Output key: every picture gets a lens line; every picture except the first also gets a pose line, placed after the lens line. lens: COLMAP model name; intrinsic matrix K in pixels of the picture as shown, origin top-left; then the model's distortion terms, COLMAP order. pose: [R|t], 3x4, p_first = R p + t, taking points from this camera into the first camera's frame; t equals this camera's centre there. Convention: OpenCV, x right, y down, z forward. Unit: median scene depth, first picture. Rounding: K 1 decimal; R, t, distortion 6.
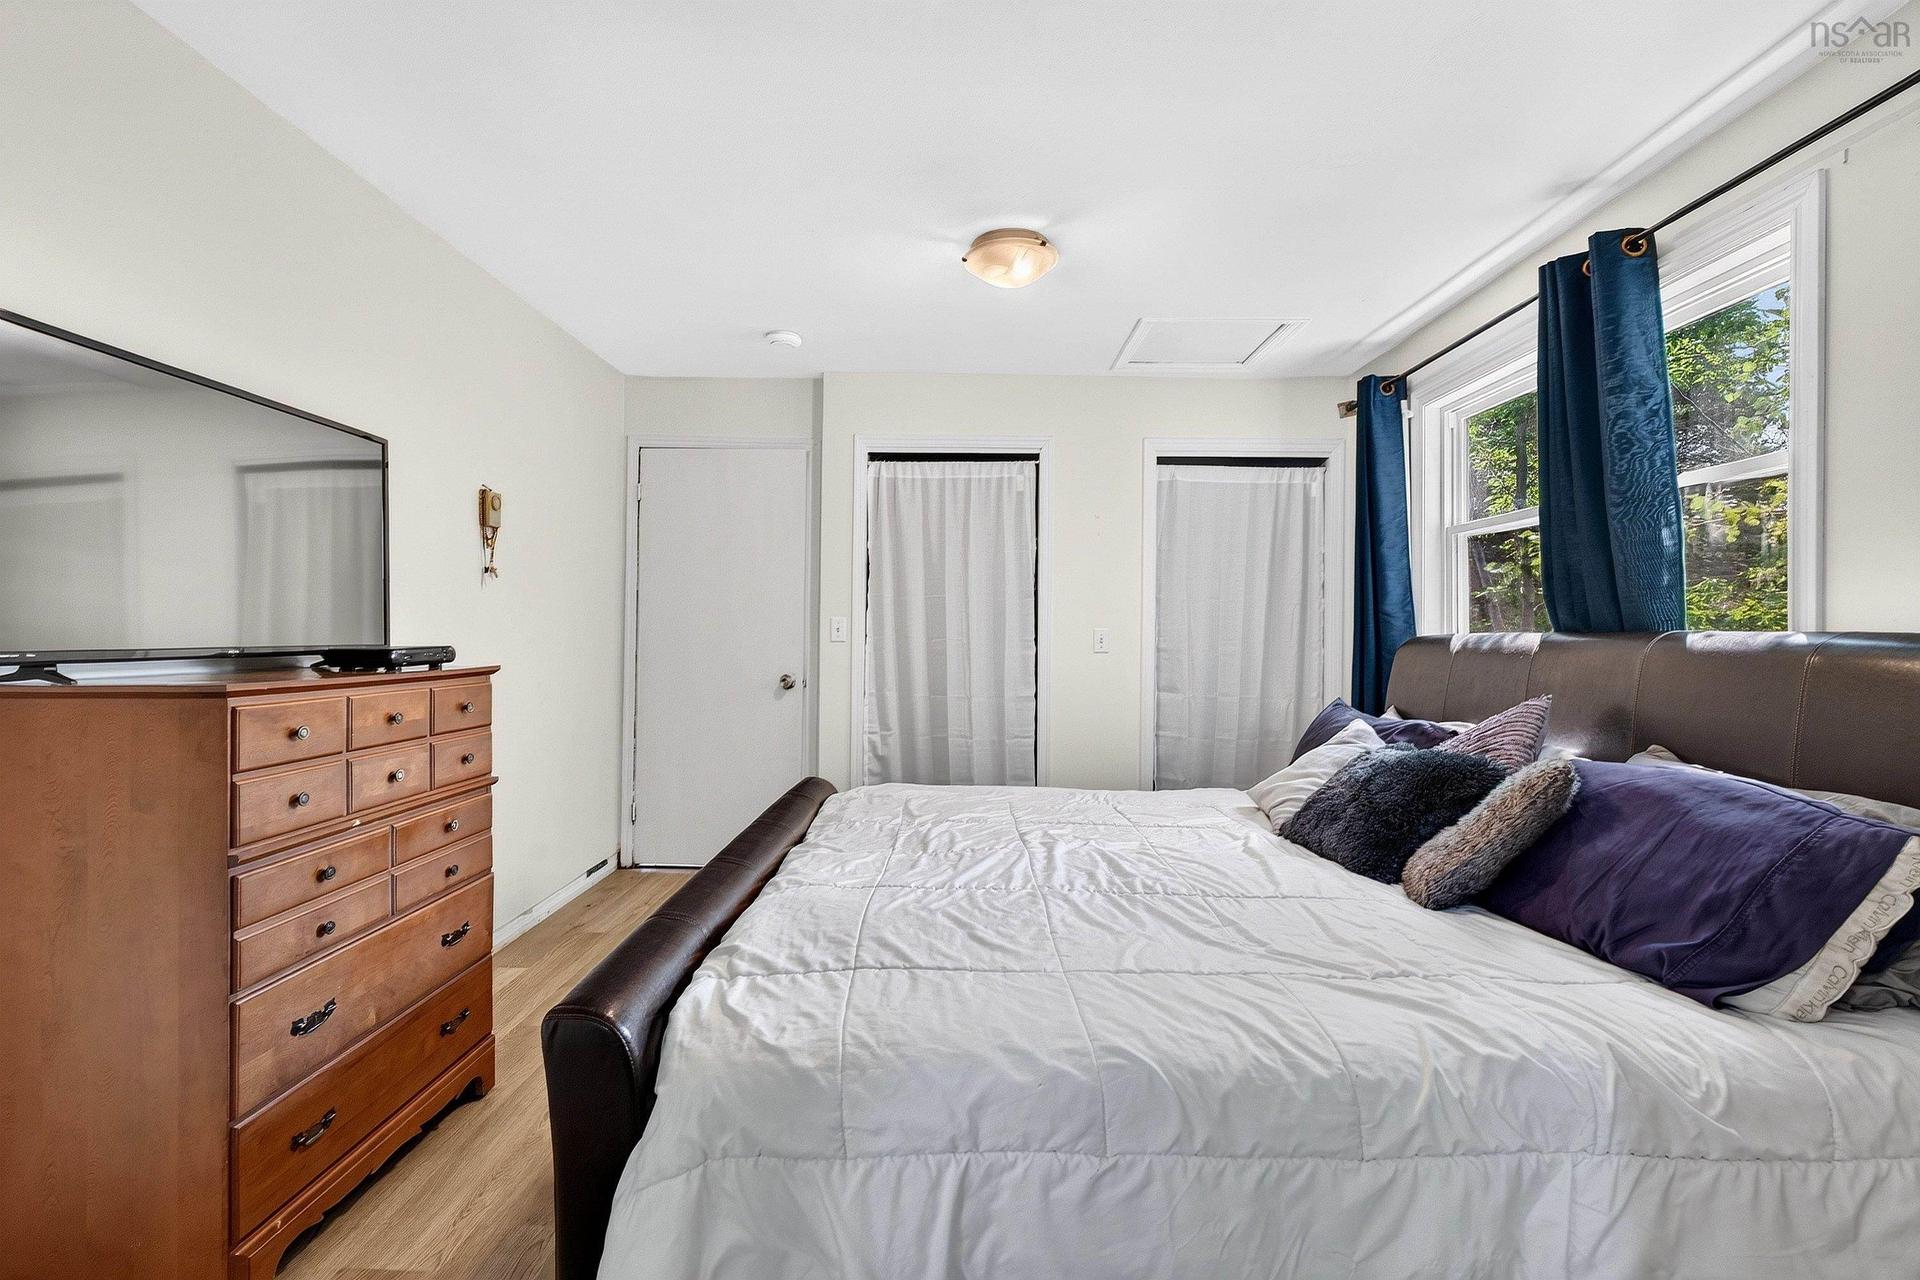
lens RADIAL K [[842.7, 0, 954.8], [0, 842.7, 630.1], [0, 0, 1]] dist [-0.001832, -0.000958]
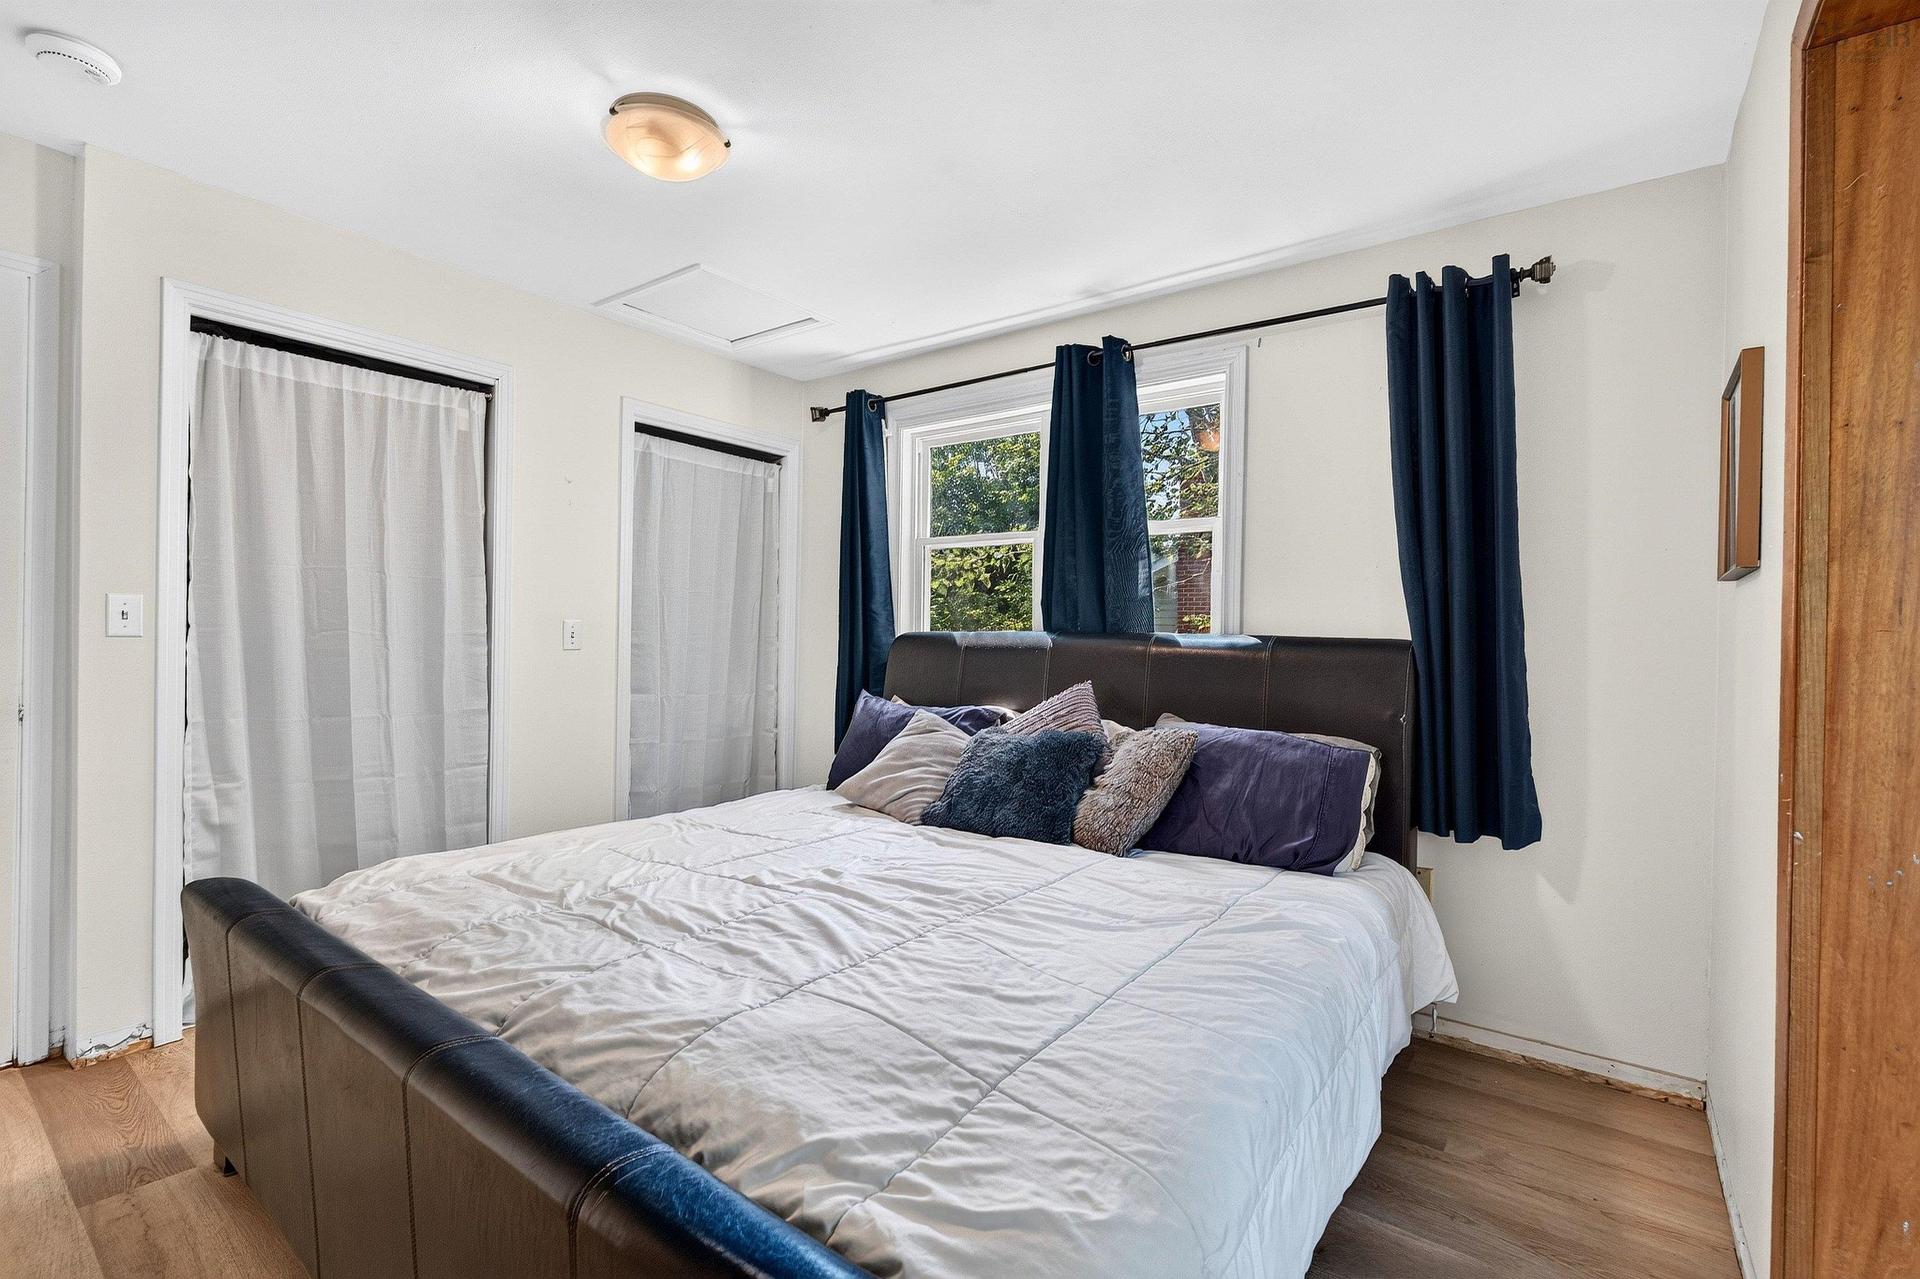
lens RADIAL K [[854.7, 0, 952.8], [0, 854.7, 638.7], [0, 0, 1]] dist [-0.000081, -0.000453]
pose [[0.591303, -0.003698, 0.806441, -0.498239], [-0.017160, 0.999705, 0.017167, -0.007469], [-0.806267, -0.023989, 0.591065, 0.387959]]
